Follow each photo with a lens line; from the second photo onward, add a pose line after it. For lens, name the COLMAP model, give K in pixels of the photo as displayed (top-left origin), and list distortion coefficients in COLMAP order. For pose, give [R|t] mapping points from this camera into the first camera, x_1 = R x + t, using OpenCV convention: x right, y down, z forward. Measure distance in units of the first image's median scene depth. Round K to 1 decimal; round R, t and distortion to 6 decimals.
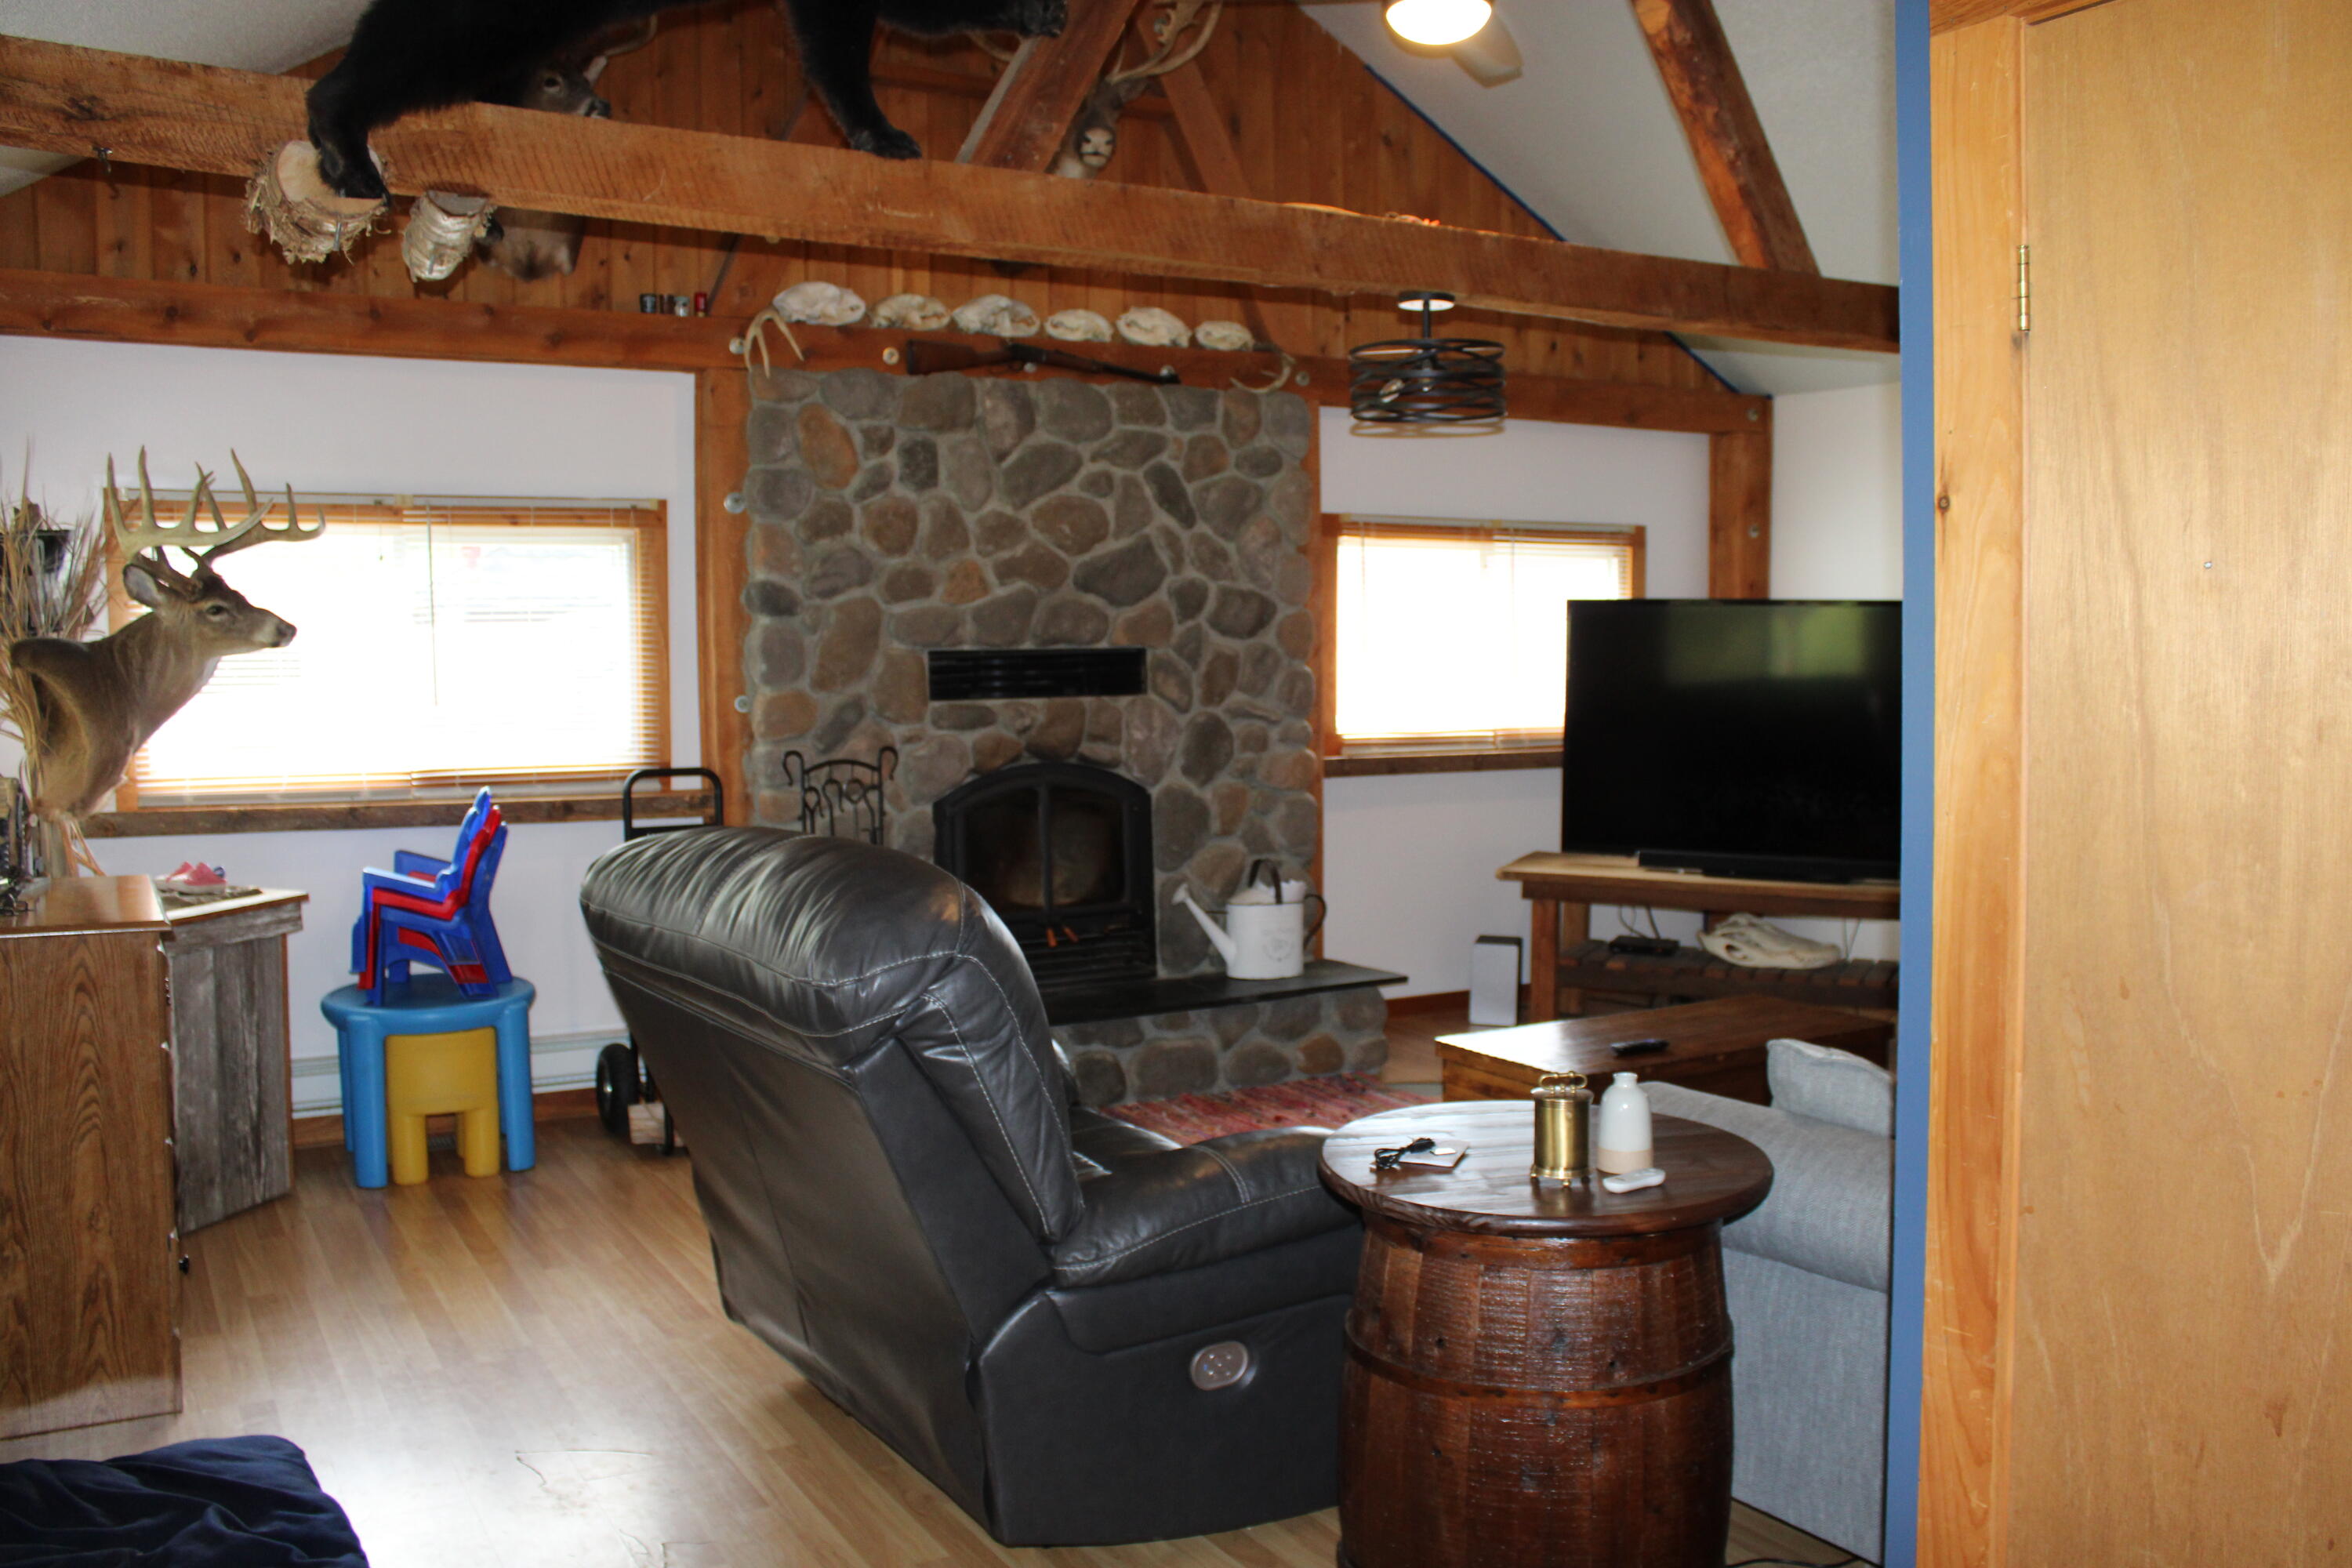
lens RADIAL K [[1962.0, 0, 1176.0], [0, 1962.0, 784.0], [0, 0, 1]] dist [-0.173373, 0.165845]
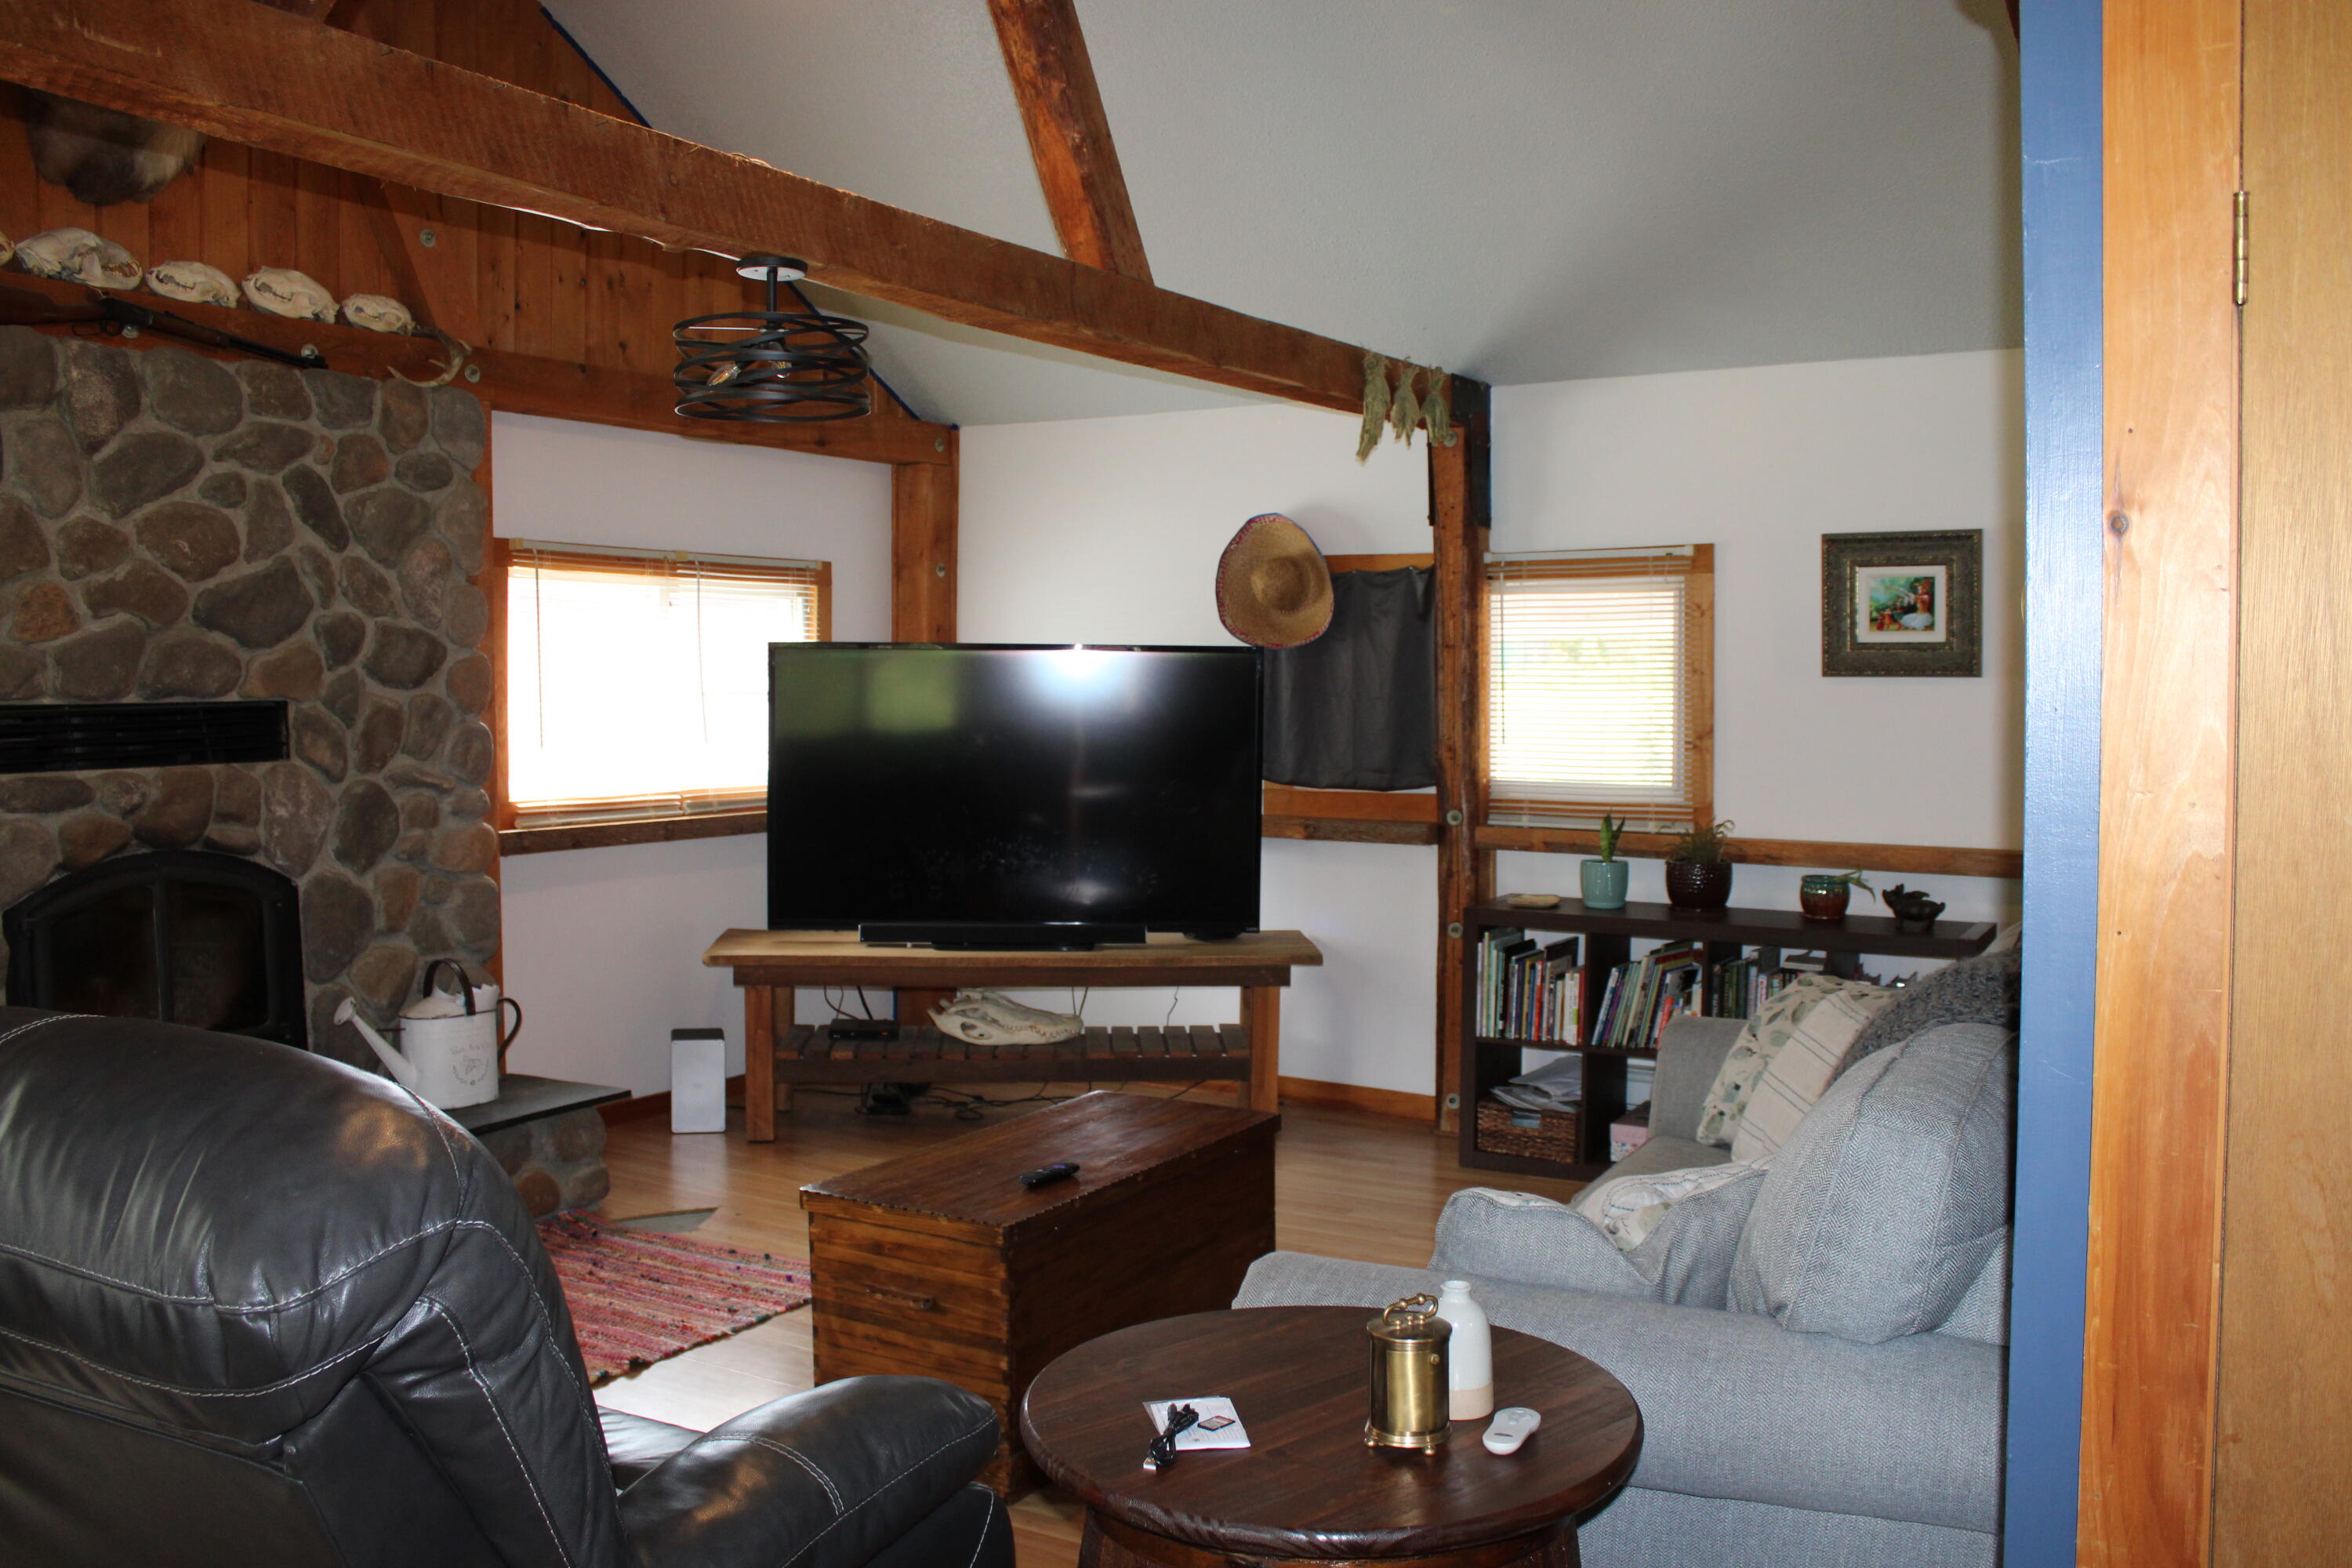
lens RADIAL K [[1962.0, 0, 1176.0], [0, 1962.0, 784.0], [0, 0, 1]] dist [-0.173373, 0.165845]
pose [[0.865970, -0.020910, 0.499659, -0.089152], [0.032578, 0.999362, -0.014638, -0.013250], [-0.499034, 0.028954, 0.866099, 0.160947]]
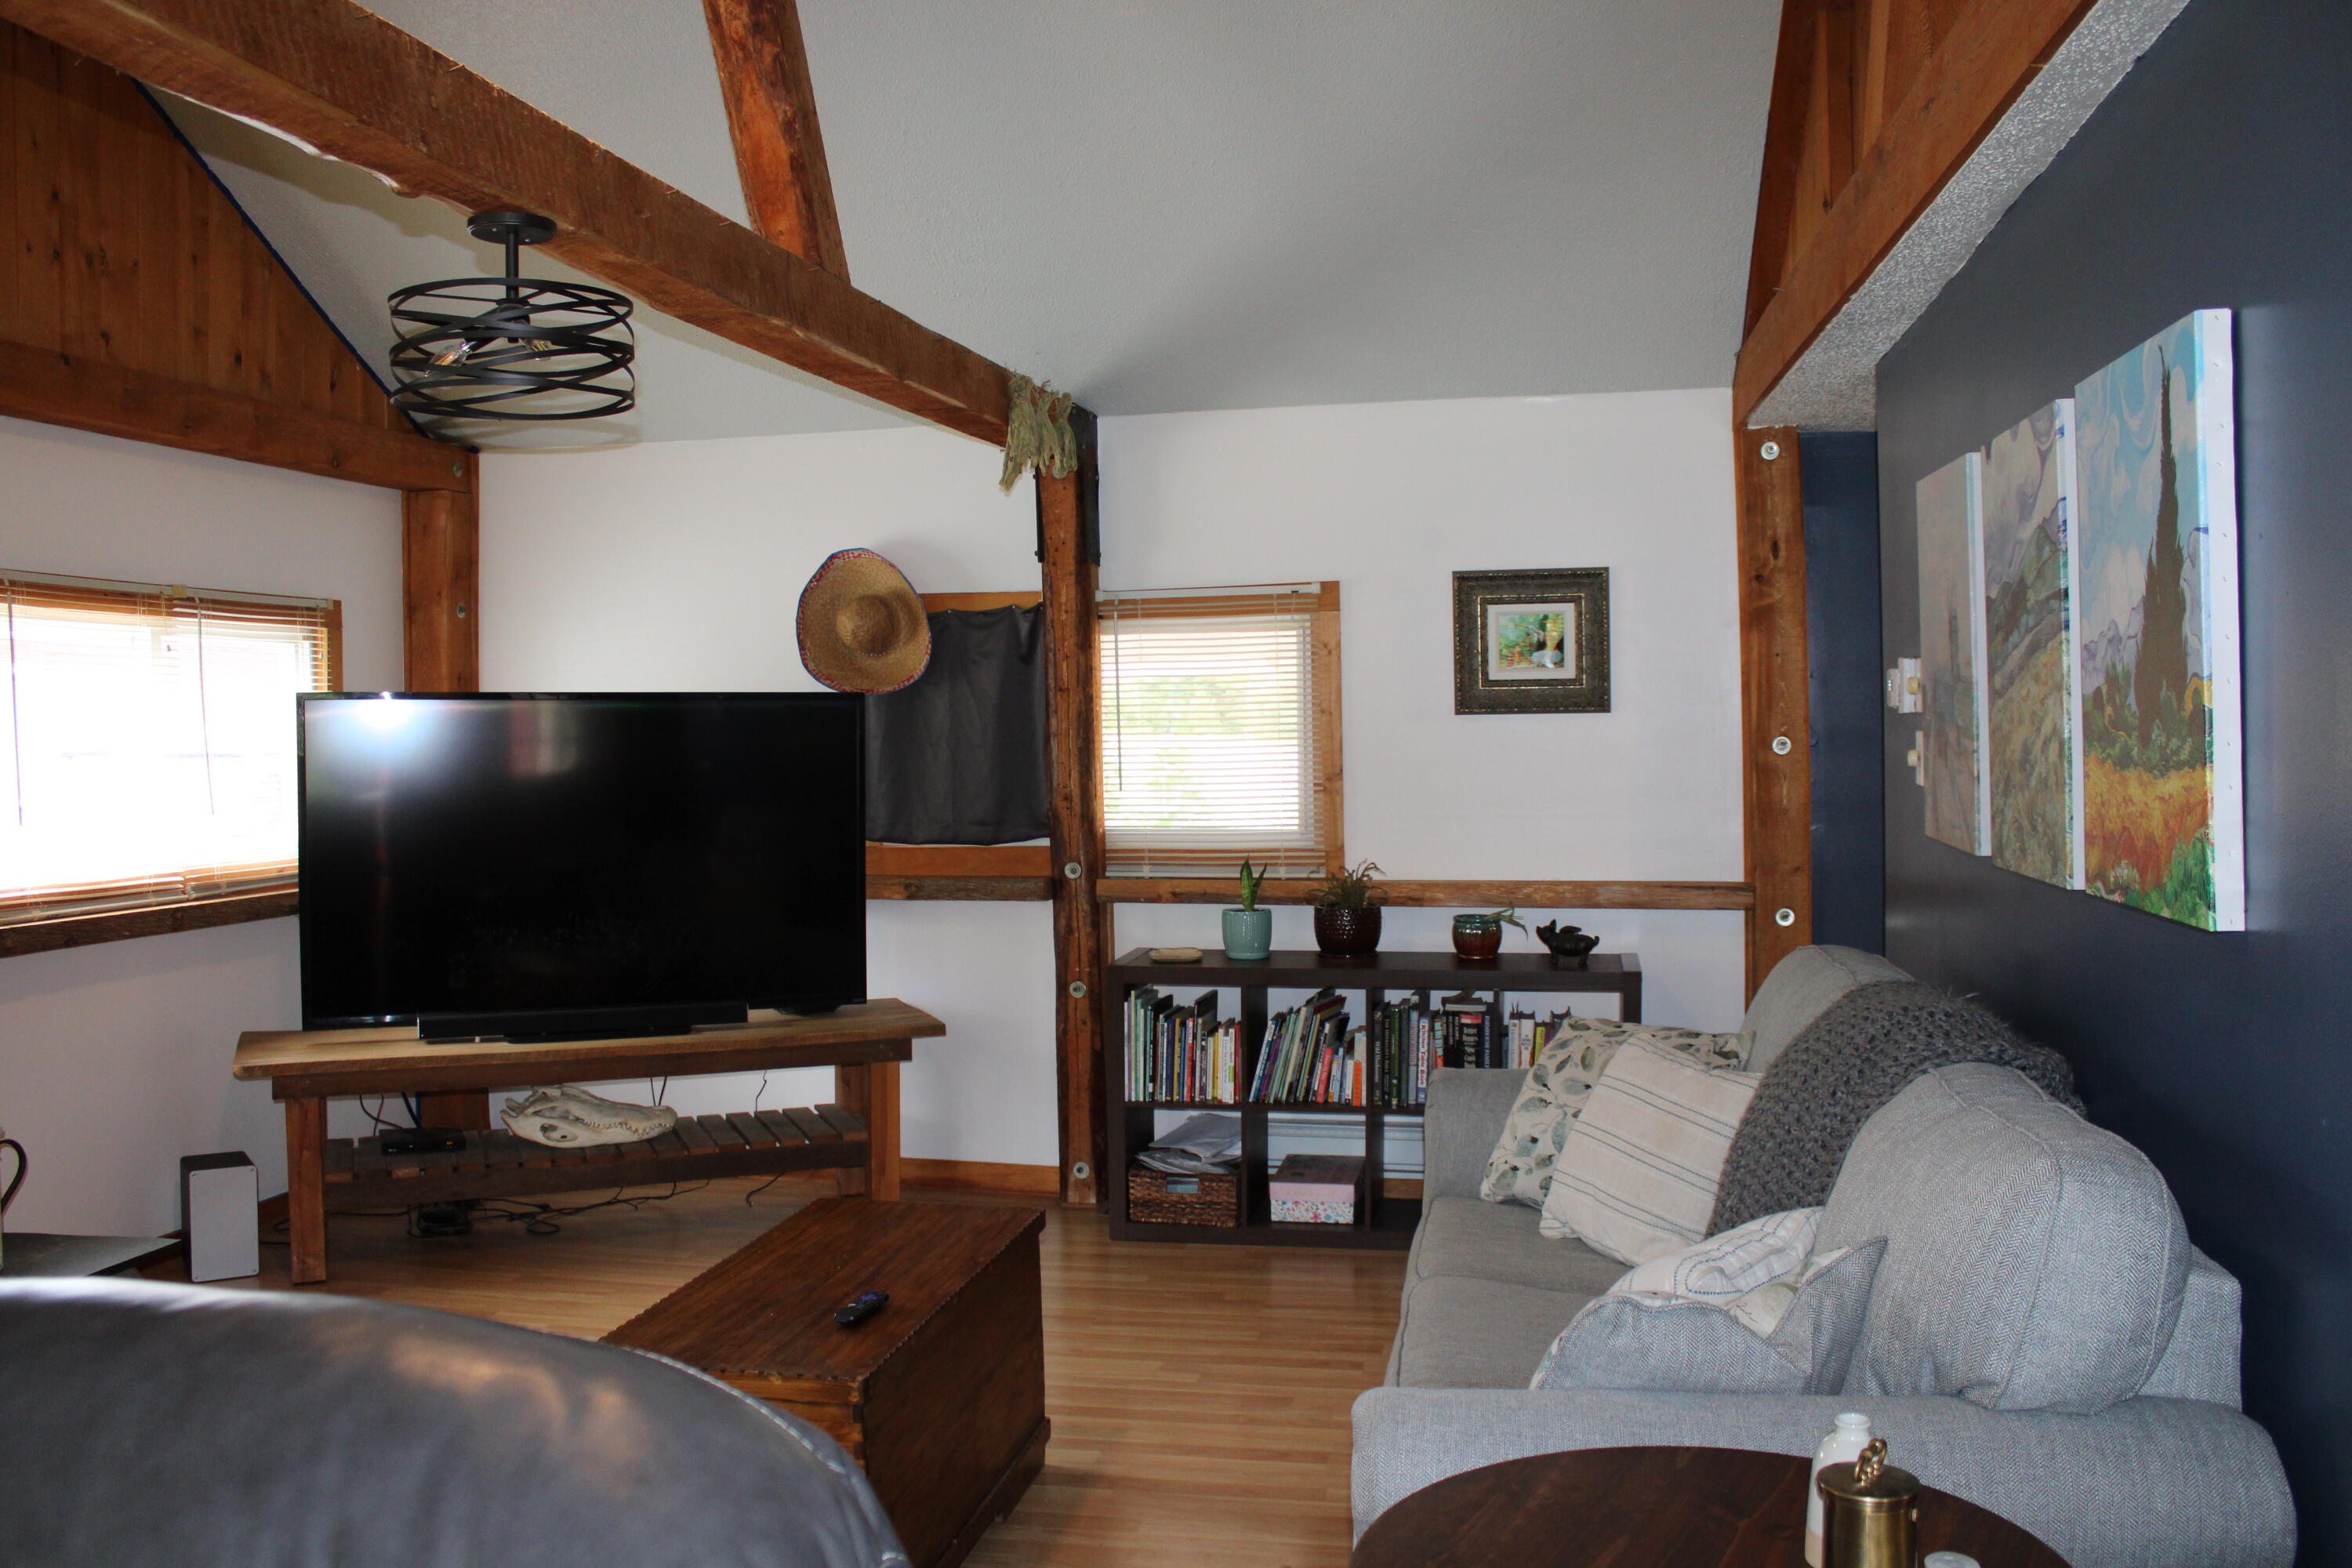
lens RADIAL K [[1962.0, 0, 1176.0], [0, 1962.0, 784.0], [0, 0, 1]] dist [-0.173373, 0.165845]
pose [[0.649822, -0.027678, 0.759582, -0.150692], [0.067699, 0.997473, -0.021570, -0.023588], [-0.757065, 0.065439, 0.650054, 0.295168]]
